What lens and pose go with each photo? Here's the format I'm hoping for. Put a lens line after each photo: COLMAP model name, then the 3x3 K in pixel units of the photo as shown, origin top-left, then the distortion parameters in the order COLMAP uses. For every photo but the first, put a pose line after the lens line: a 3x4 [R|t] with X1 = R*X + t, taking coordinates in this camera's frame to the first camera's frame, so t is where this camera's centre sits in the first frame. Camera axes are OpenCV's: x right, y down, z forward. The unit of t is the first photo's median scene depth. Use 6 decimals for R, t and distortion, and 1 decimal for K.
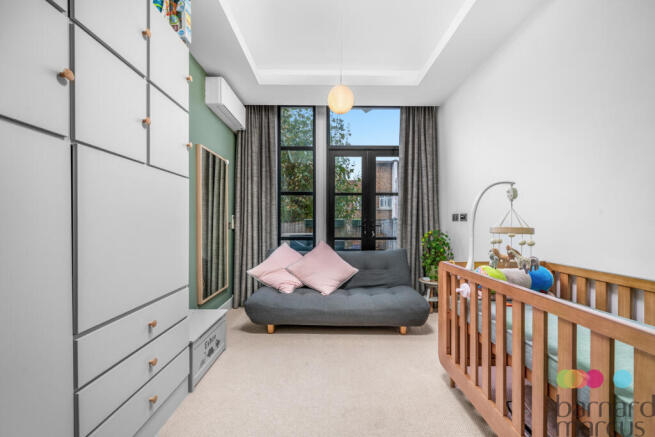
lens RADIAL K [[254.4, 0, 327.1], [0, 254.4, 222.6], [0, 0, 1]] dist [-0.010298, 0.000041]
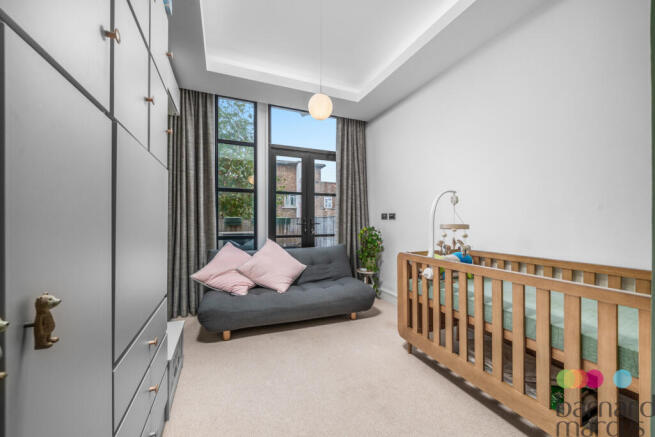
lens RADIAL K [[251.1, 0, 328.1], [0, 251.1, 216.4], [0, 0, 1]] dist [-0.001283, 0.000077]
pose [[0.925037, 0.005771, 0.379834, -0.211708], [0.000679, 0.999858, -0.016845, -0.000998], [-0.379877, 0.015840, 0.924901, 0.002529]]
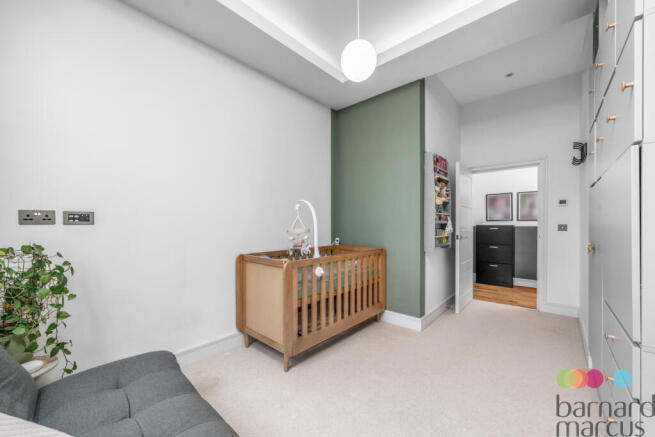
lens RADIAL K [[254.4, 0, 327.6], [0, 254.4, 220.7], [0, 0, 1]] dist [-0.010298, 0.000041]
pose [[-0.741924, 0.002544, 0.670480, -0.244546], [0.002178, 0.999997, -0.001384, -0.013037], [-0.670481, 0.000433, -0.741927, 1.078131]]
